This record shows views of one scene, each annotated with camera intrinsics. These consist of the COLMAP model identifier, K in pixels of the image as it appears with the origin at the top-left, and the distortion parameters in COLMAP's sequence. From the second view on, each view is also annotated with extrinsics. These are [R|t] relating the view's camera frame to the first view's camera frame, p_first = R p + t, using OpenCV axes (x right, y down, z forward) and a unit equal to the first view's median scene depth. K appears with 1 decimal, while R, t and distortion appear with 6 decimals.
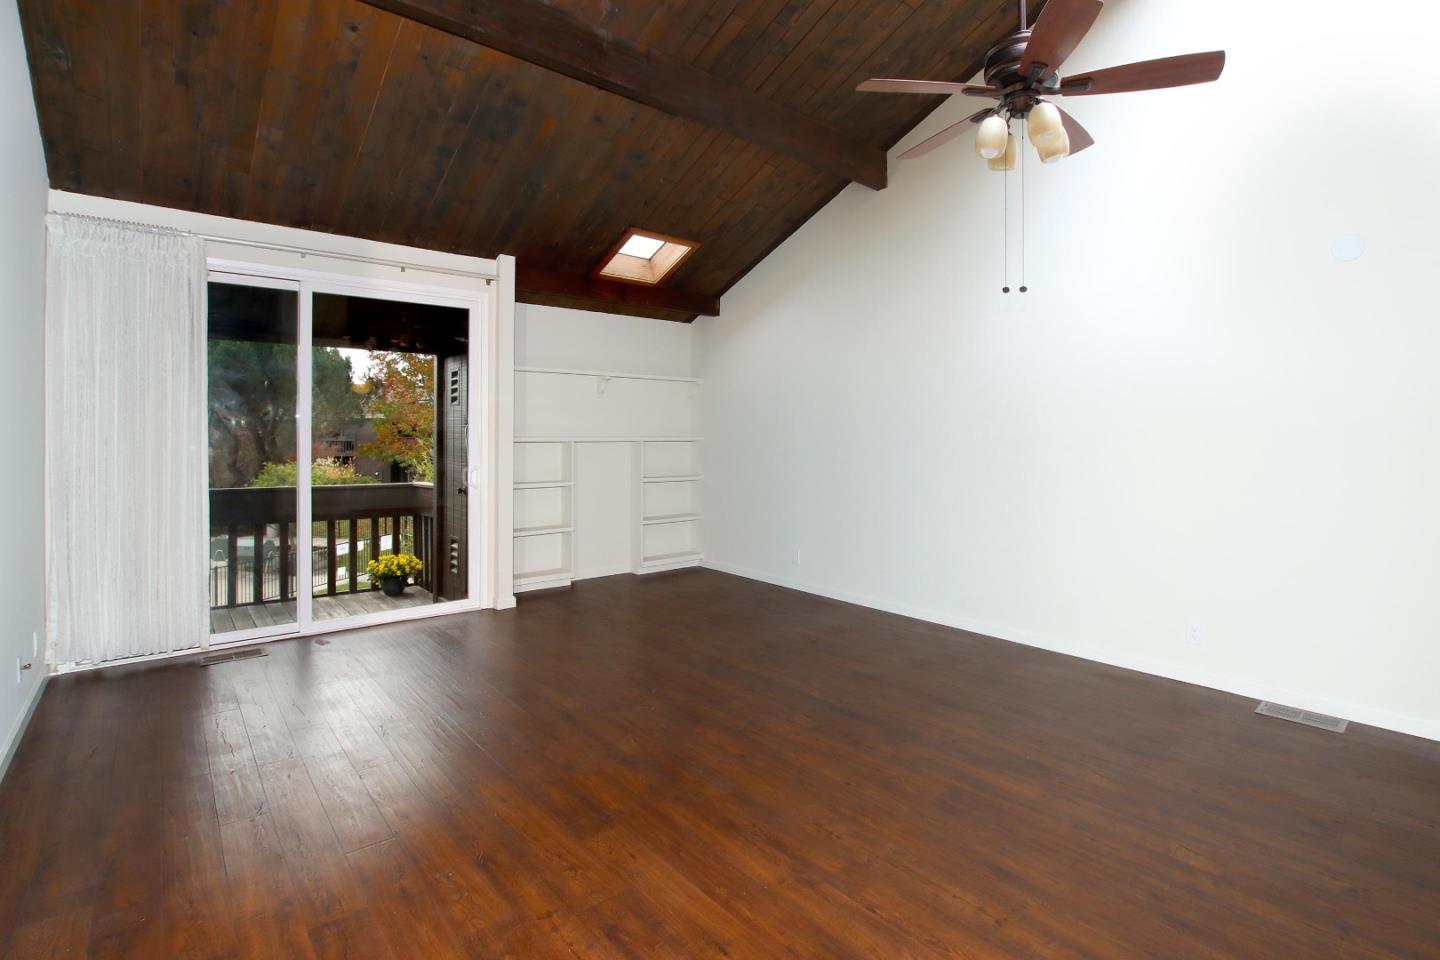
lens RADIAL K [[694.5, 0, 728.8], [0, 694.5, 439.0], [0, 0, 1]] dist [-0.041116, -0.000015]
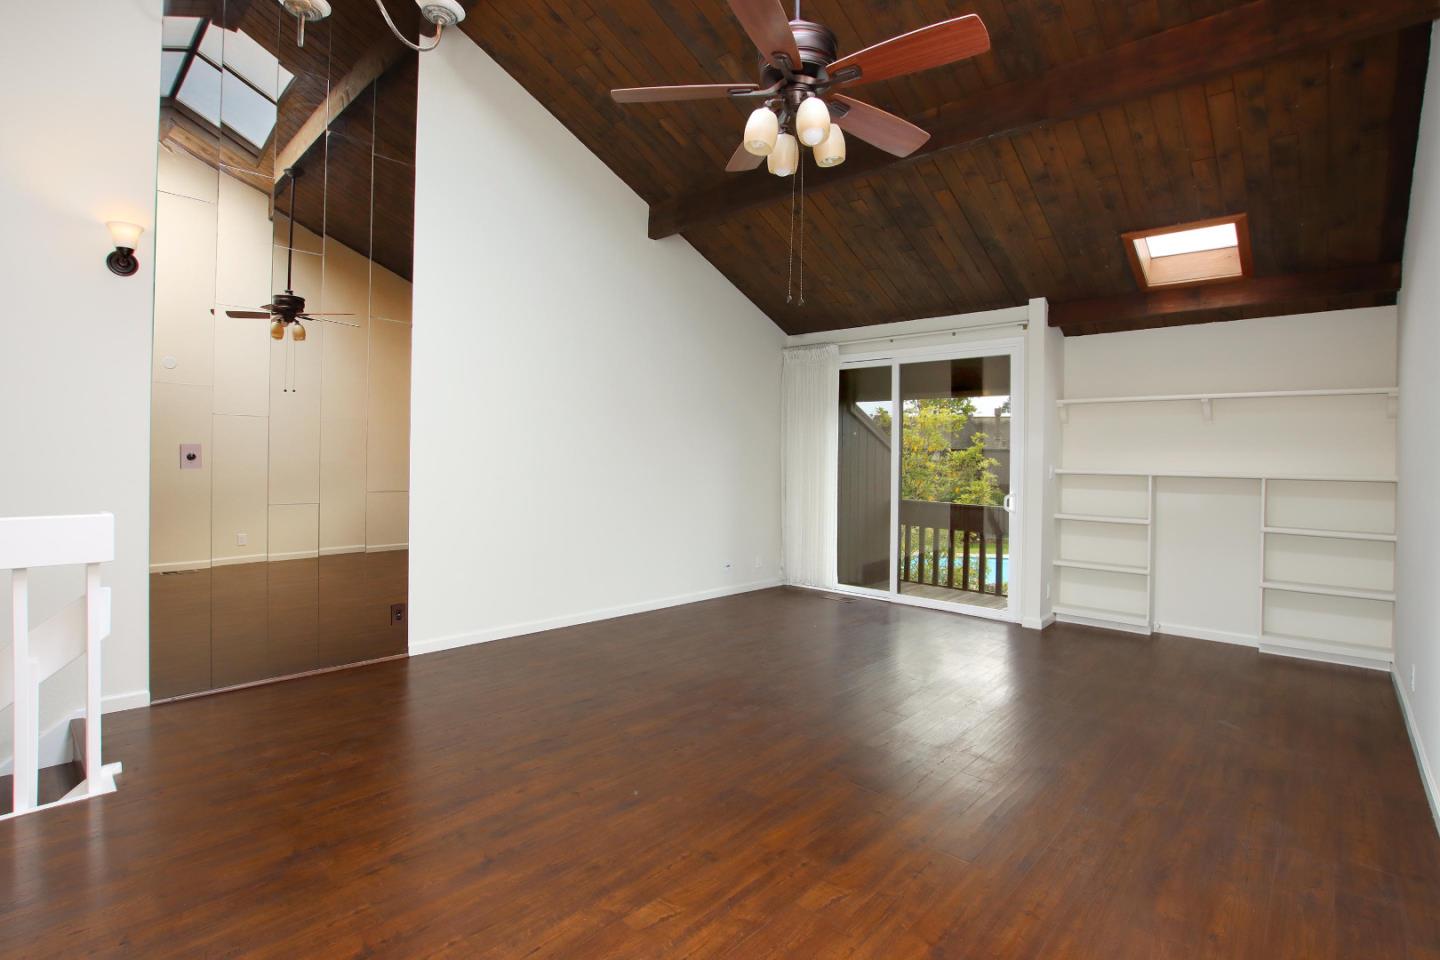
lens RADIAL K [[689.3, 0, 739.9], [0, 689.3, 473.2], [0, 0, 1]] dist [0.001948, 0.000457]
pose [[0.148346, 0.021464, -0.988703, 0.676892], [-0.025428, 0.999517, 0.017883, -0.002975], [0.988609, 0.022488, 0.148820, 0.396099]]
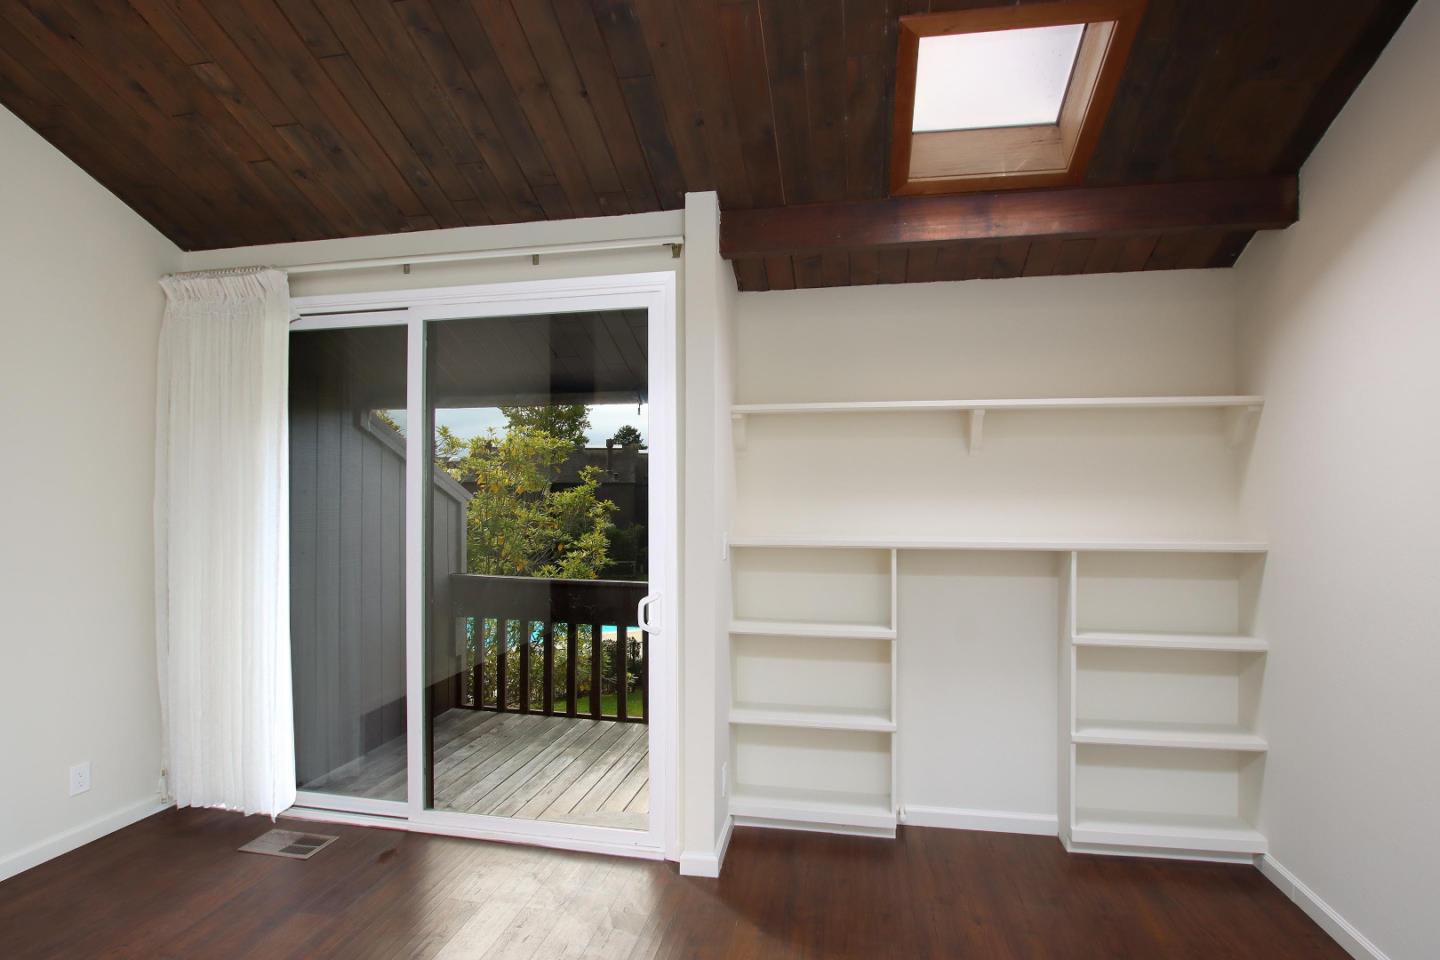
lens RADIAL K [[694.5, 0, 728.8], [0, 694.5, 439.0], [0, 0, 1]] dist [-0.041116, -0.000015]
pose [[0.626472, -0.061941, -0.776979, 0.085696], [-0.006649, 0.996376, -0.084793, -0.038116], [0.779416, 0.058286, 0.623790, 0.708744]]
